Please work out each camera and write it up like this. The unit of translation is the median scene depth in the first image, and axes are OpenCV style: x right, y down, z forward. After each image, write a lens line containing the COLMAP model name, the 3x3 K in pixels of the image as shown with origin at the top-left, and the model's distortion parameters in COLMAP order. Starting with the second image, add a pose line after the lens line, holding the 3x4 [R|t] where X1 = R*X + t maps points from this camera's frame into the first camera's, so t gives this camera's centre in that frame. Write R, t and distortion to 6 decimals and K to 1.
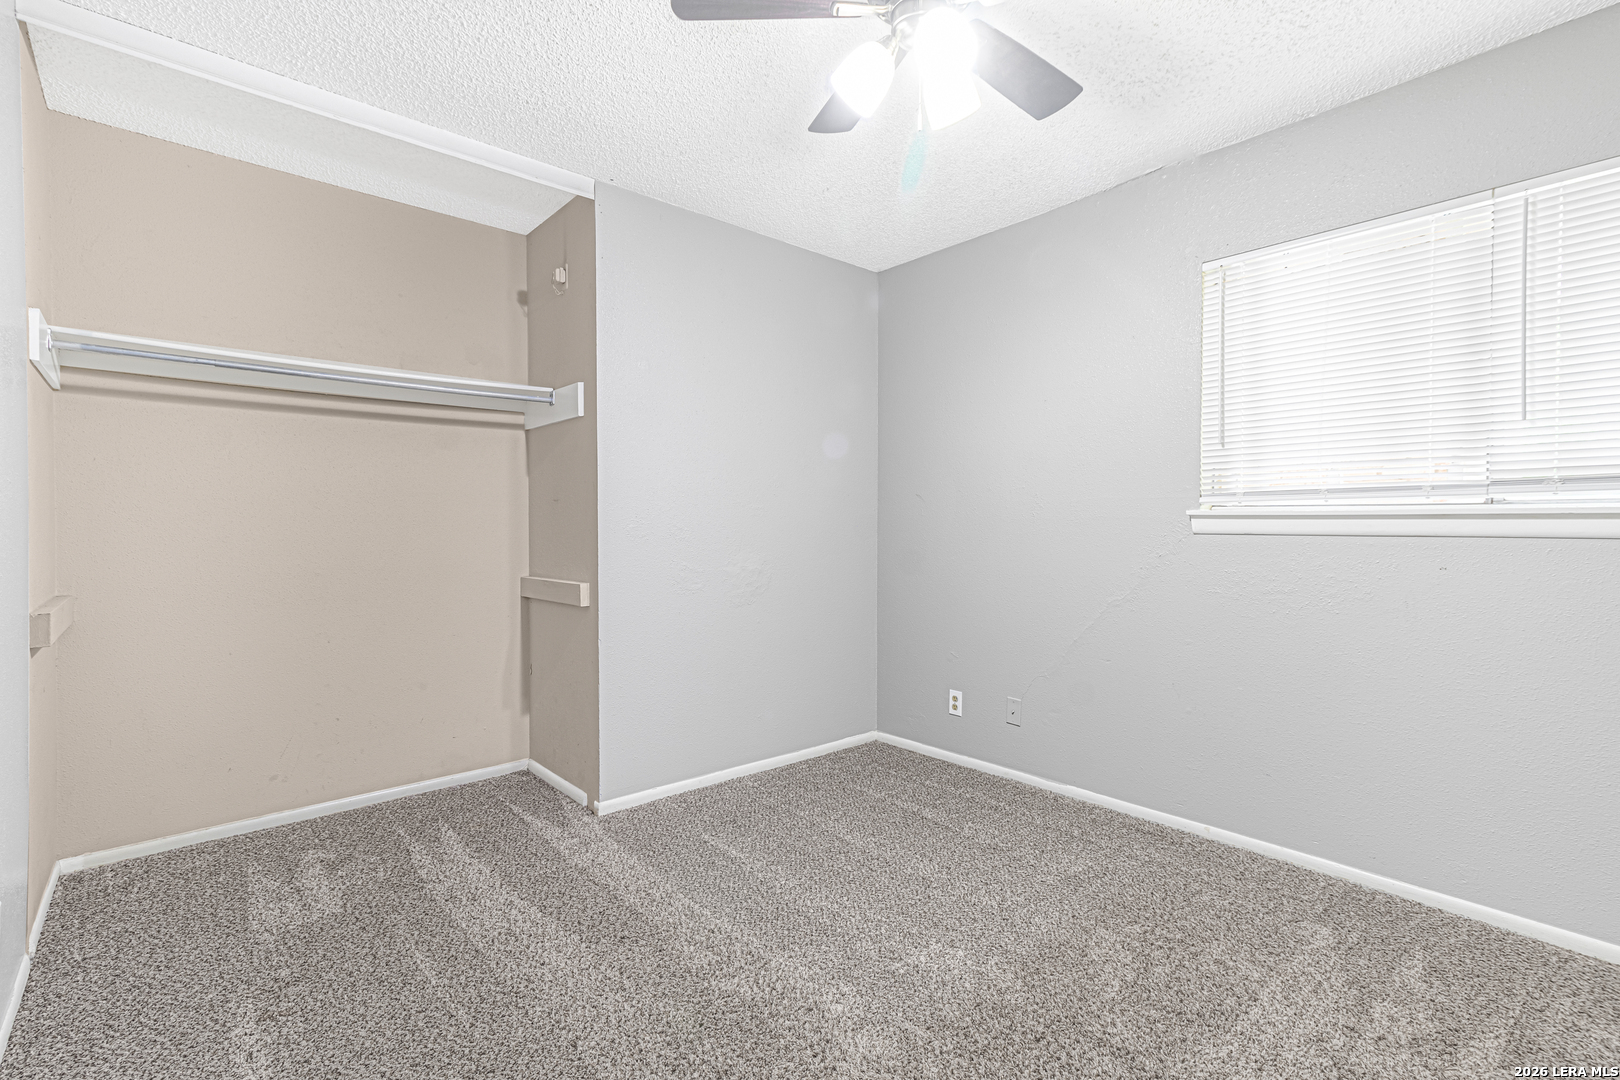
lens RADIAL K [[756.8, 0, 813.2], [0, 756.8, 523.8], [0, 0, 1]] dist [0.011925, 0.000602]
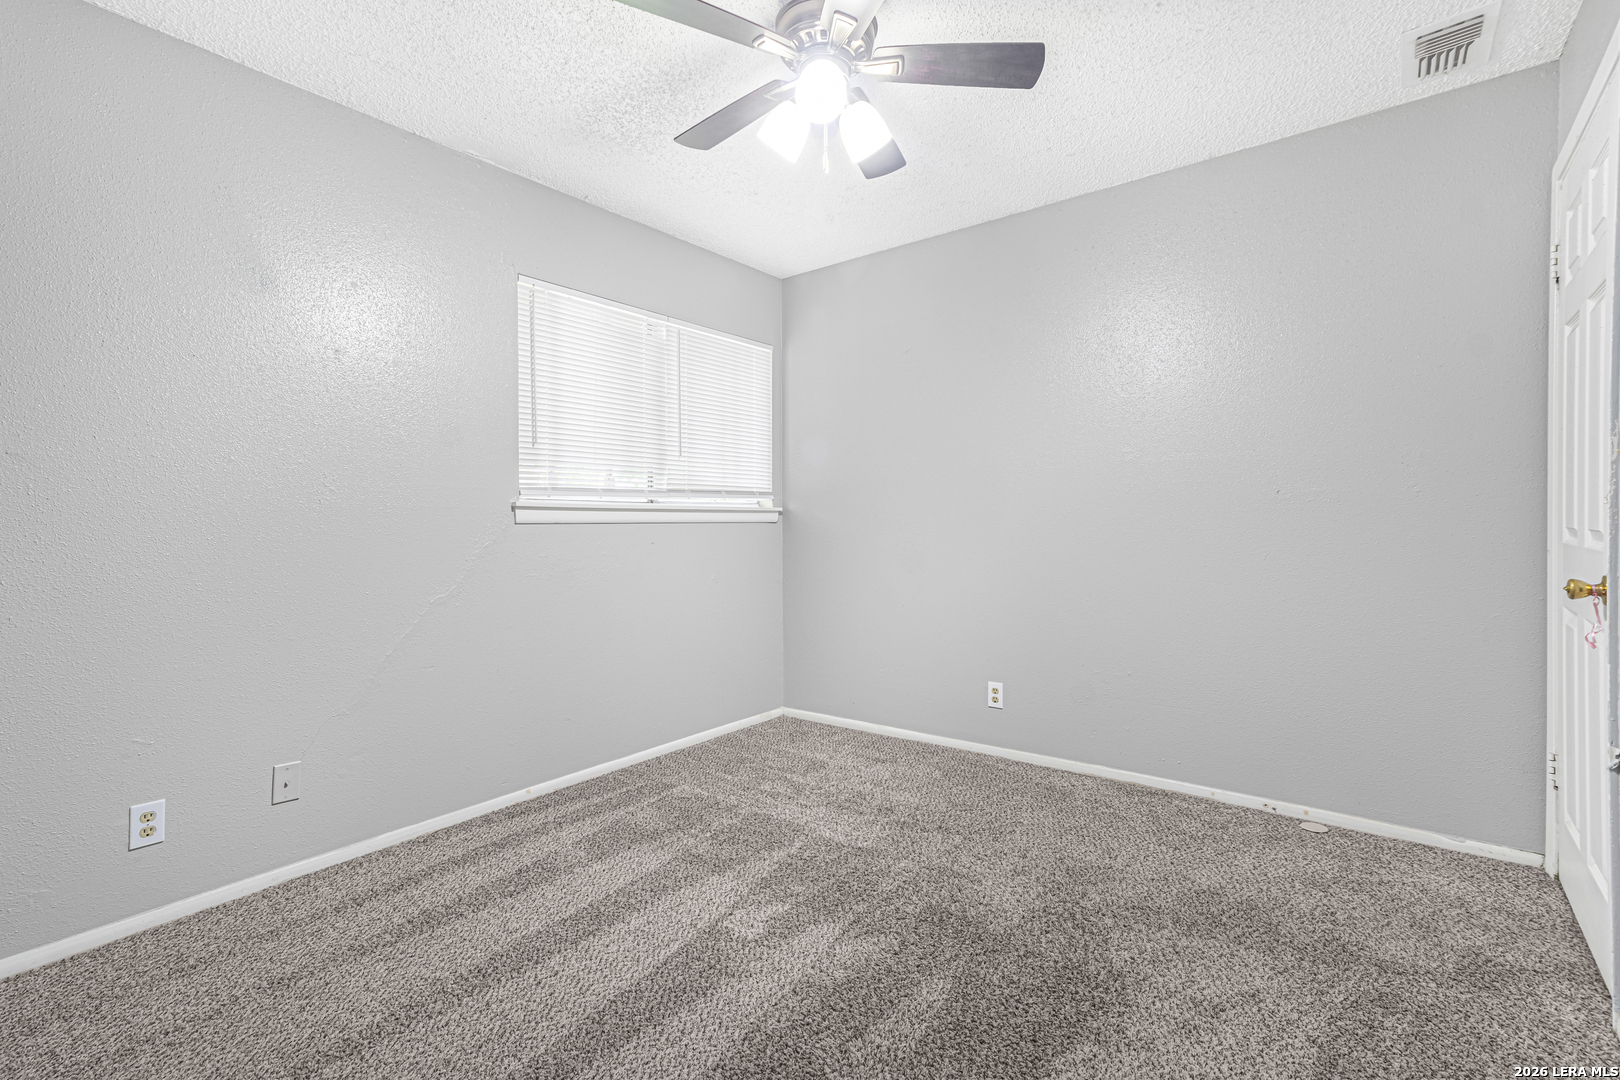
lens RADIAL K [[756.8, 0, 813.2], [0, 756.8, 523.8], [0, 0, 1]] dist [0.011925, 0.000602]
pose [[-0.202673, -0.002935, 0.979242, -0.773135], [0.007091, 0.999965, 0.004465, 0.013876], [-0.979221, 0.007848, -0.202645, 0.980352]]
